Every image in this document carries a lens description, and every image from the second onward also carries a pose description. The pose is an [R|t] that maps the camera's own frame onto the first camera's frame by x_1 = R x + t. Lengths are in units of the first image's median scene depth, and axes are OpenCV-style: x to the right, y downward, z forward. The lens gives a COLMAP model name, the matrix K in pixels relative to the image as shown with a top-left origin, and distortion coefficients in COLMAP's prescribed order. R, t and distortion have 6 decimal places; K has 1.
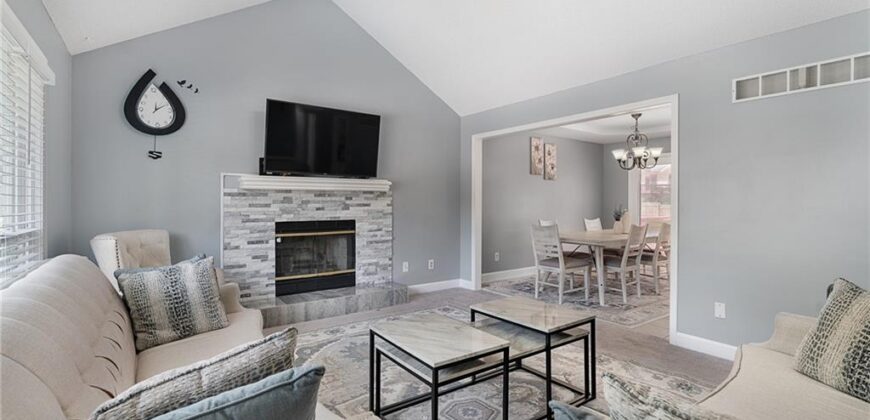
lens RADIAL K [[394.3, 0, 434.8], [0, 394.3, 204.8], [0, 0, 1]] dist [-0.002083, 0.000033]
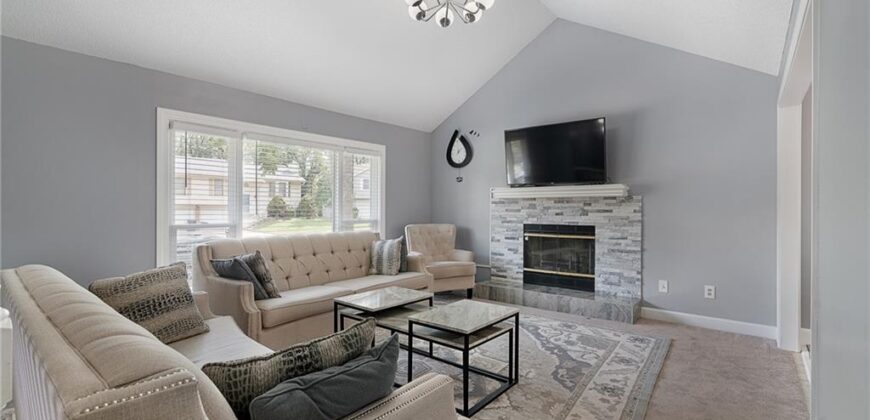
lens RADIAL K [[394.3, 0, 437.6], [0, 394.3, 206.4], [0, 0, 1]] dist [-0.002083, 0.000033]
pose [[0.267763, -0.004313, -0.963475, 0.688102], [-0.007974, 0.999946, -0.006692, -0.001238], [0.963452, 0.009474, 0.267714, 0.367574]]
